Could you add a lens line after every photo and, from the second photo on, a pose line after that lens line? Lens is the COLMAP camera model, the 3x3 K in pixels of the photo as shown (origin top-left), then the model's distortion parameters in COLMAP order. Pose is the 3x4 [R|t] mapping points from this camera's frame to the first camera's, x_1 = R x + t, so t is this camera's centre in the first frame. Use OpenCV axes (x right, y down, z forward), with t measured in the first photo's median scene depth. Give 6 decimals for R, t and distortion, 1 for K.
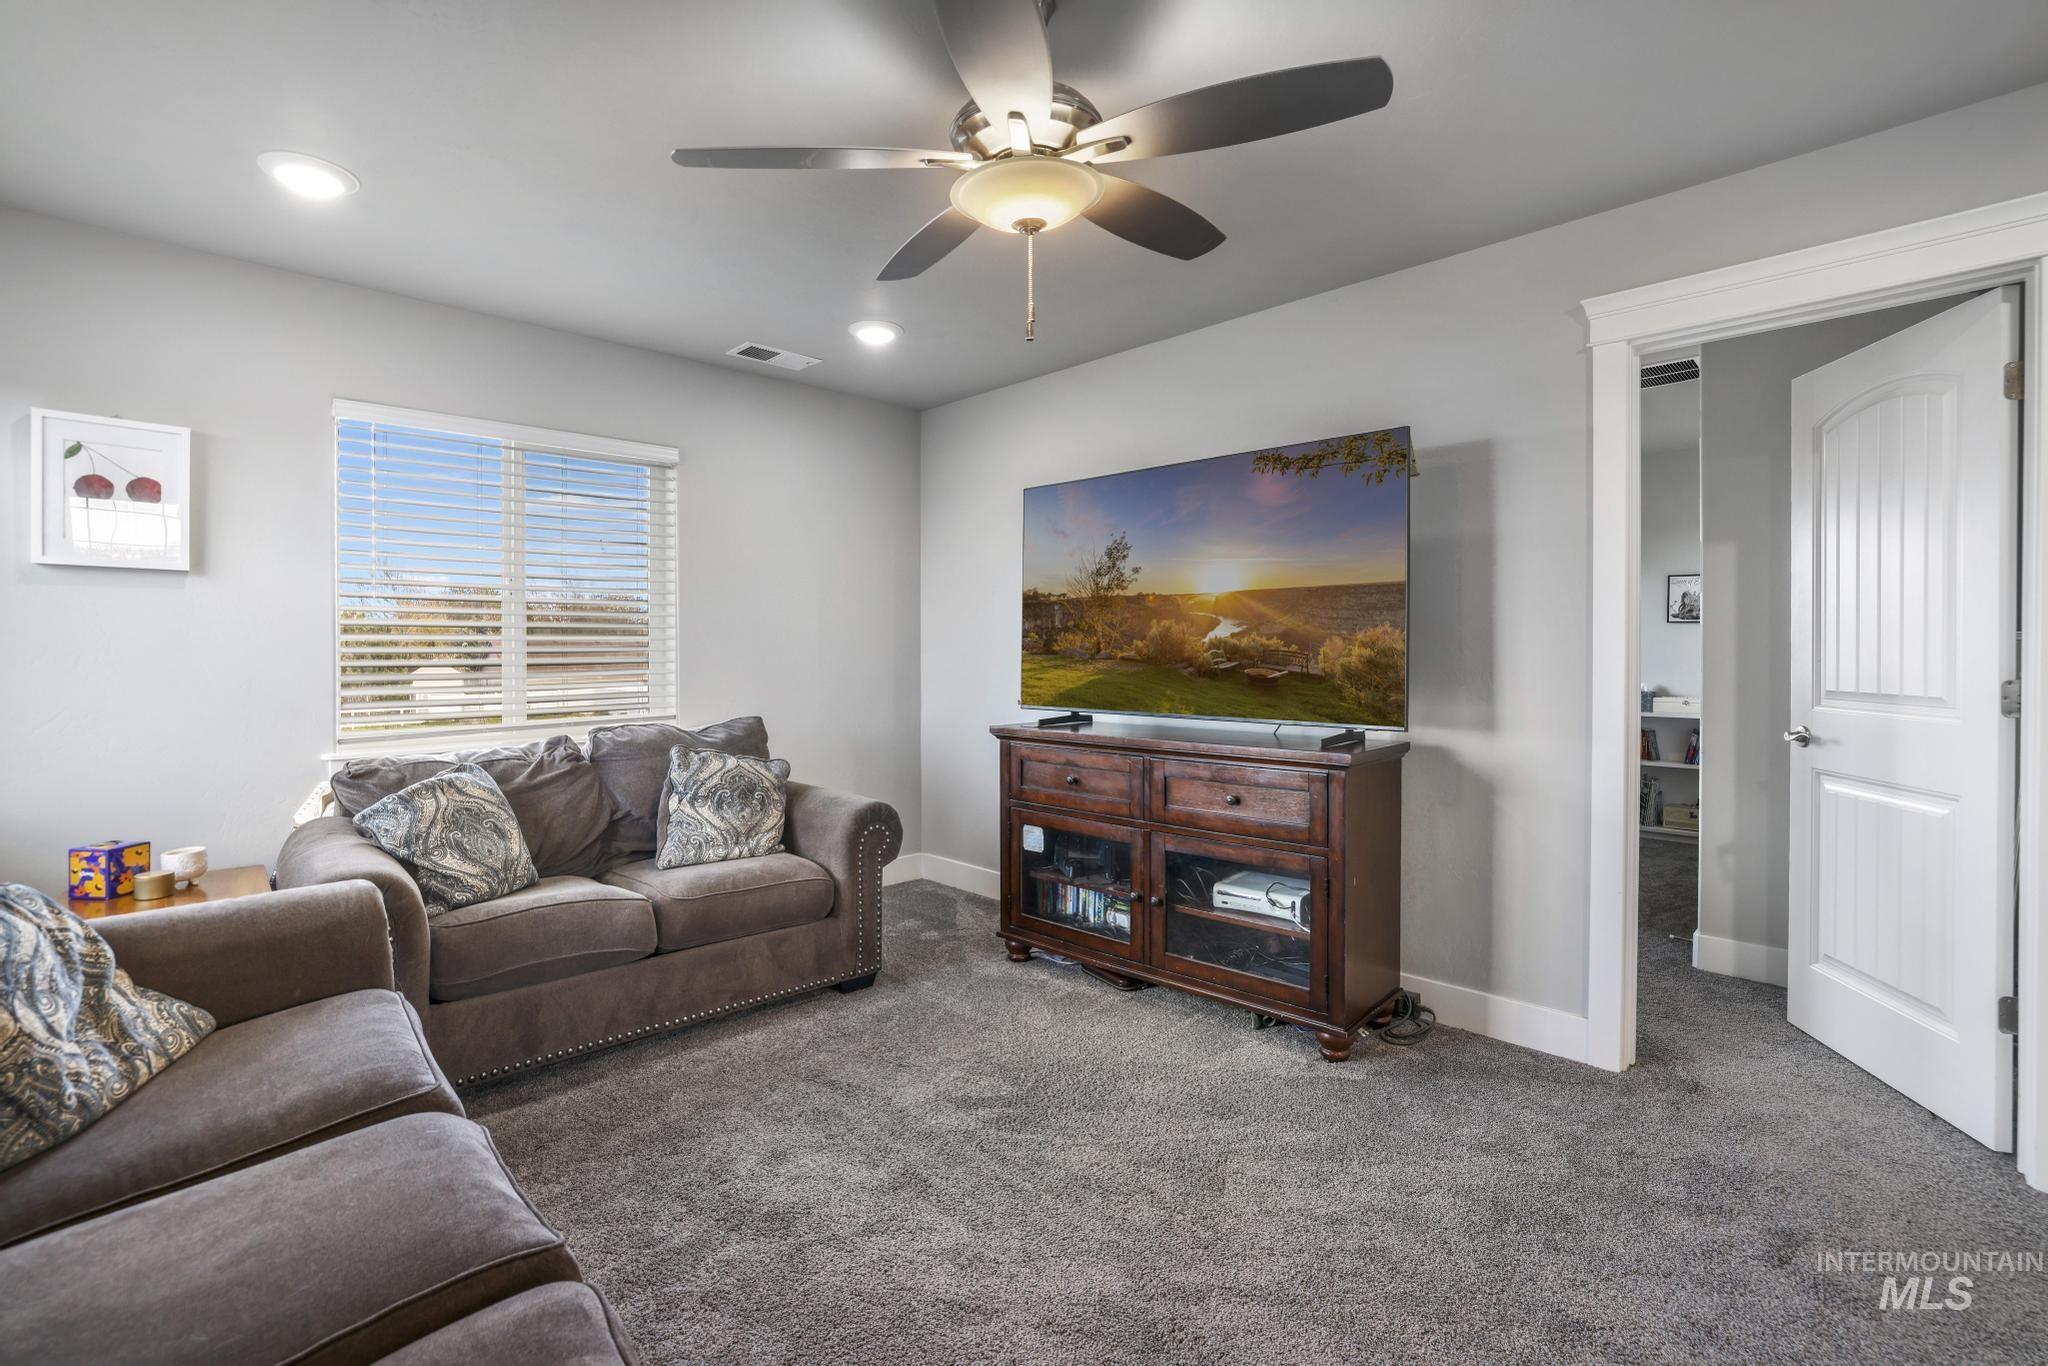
lens RADIAL K [[904.9, 0, 1025.2], [0, 904.9, 668.4], [0, 0, 1]] dist [-0.010864, 0.002561]
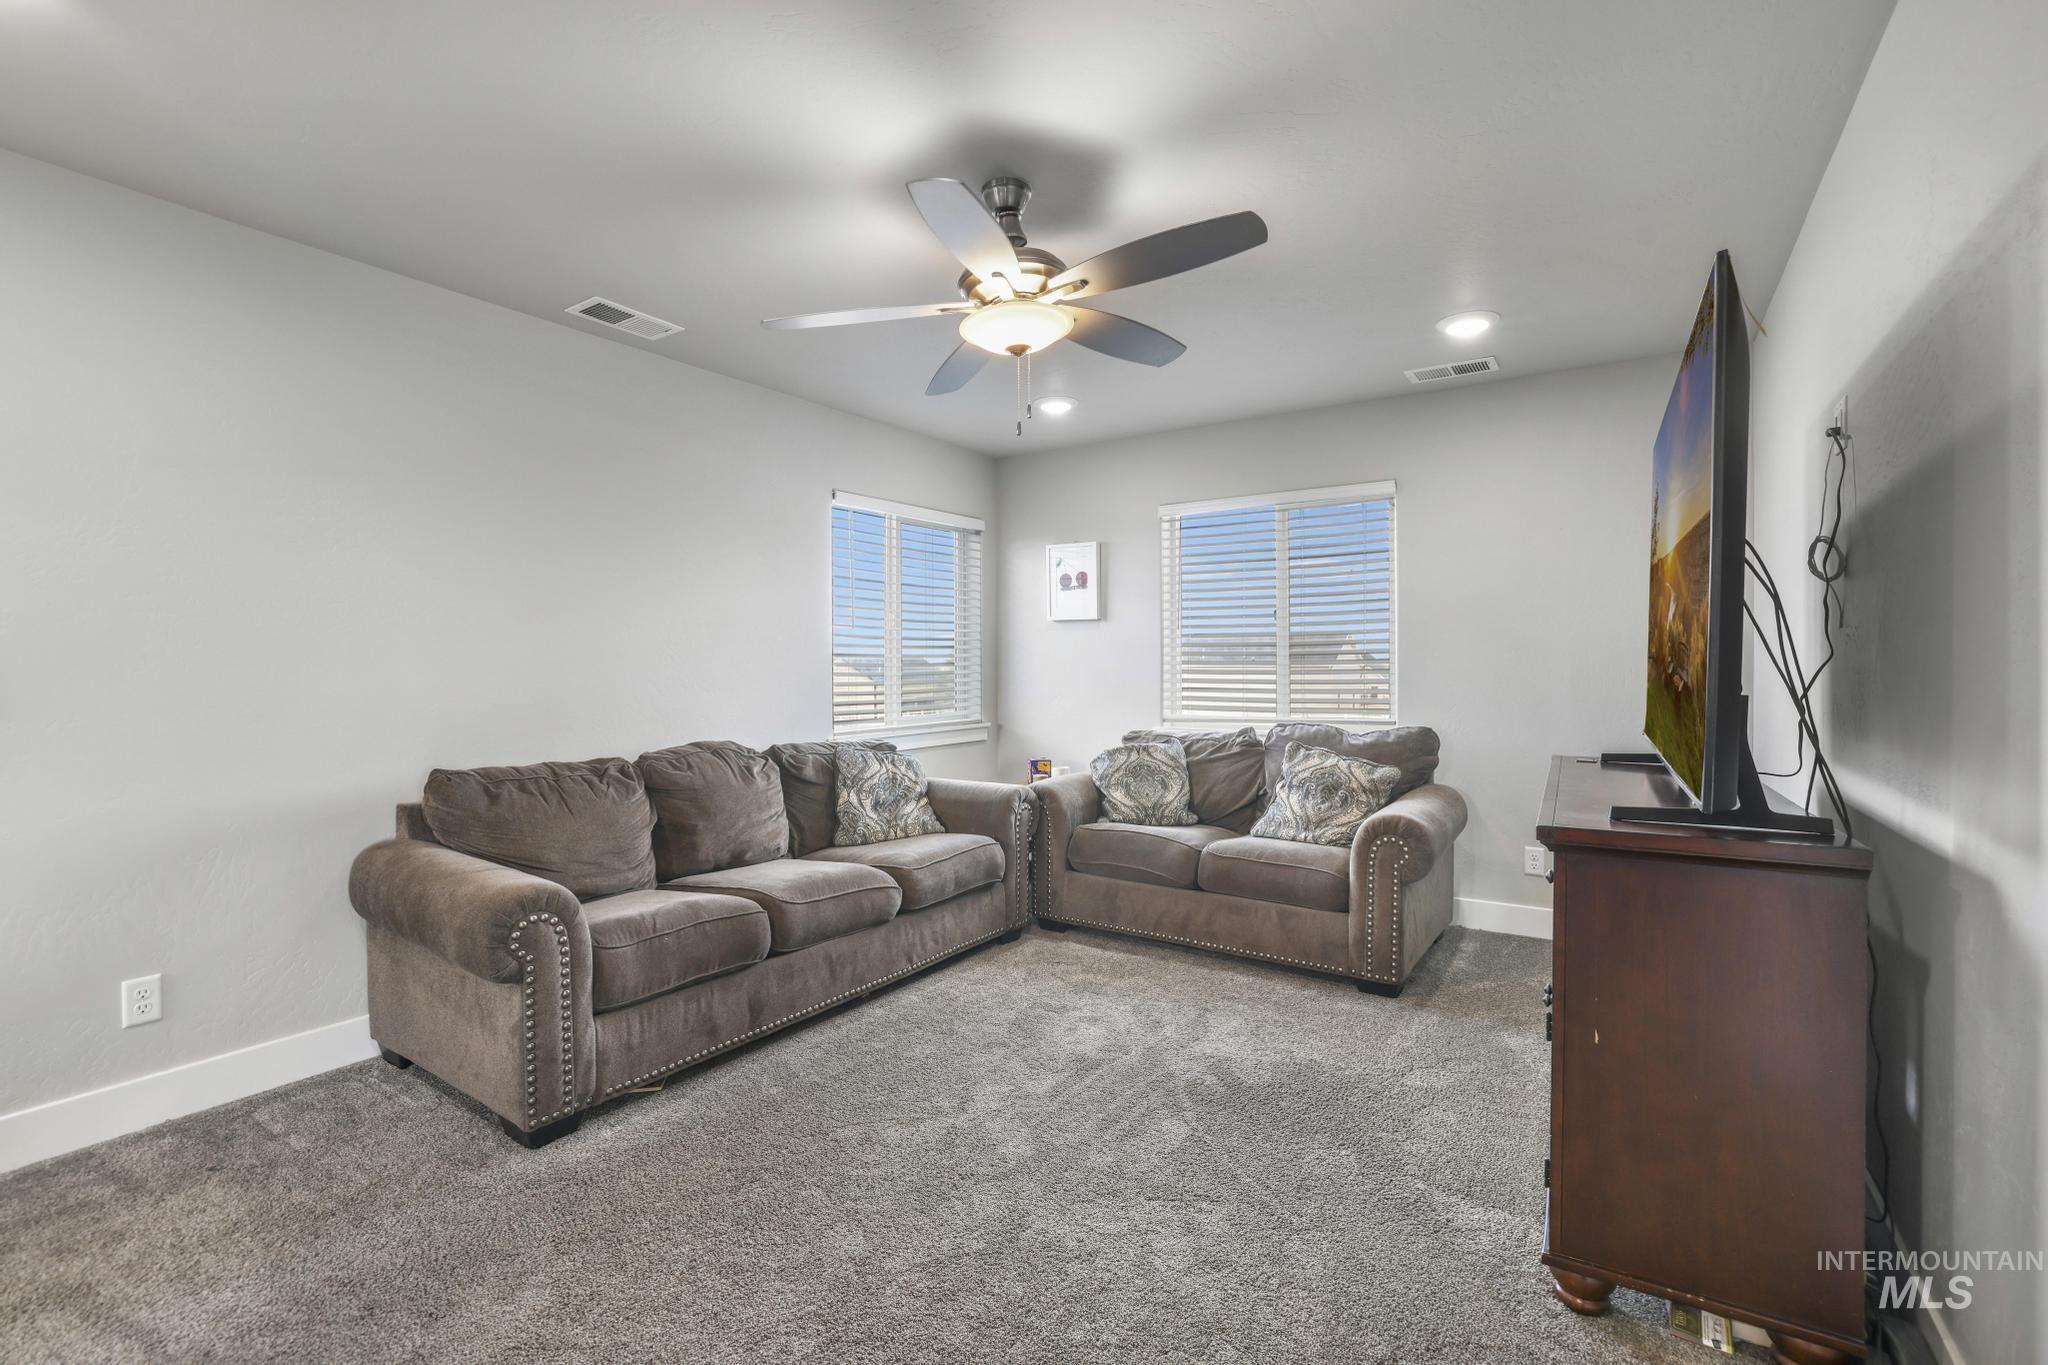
lens RADIAL K [[904.9, 0, 1022.3], [0, 904.9, 675.6], [0, 0, 1]] dist [-0.010864, 0.002561]
pose [[0.205436, 0.014525, -0.978563, 0.770414], [-0.012178, 0.999850, 0.012284, -0.014729], [0.978595, 0.009394, 0.205583, 0.415454]]
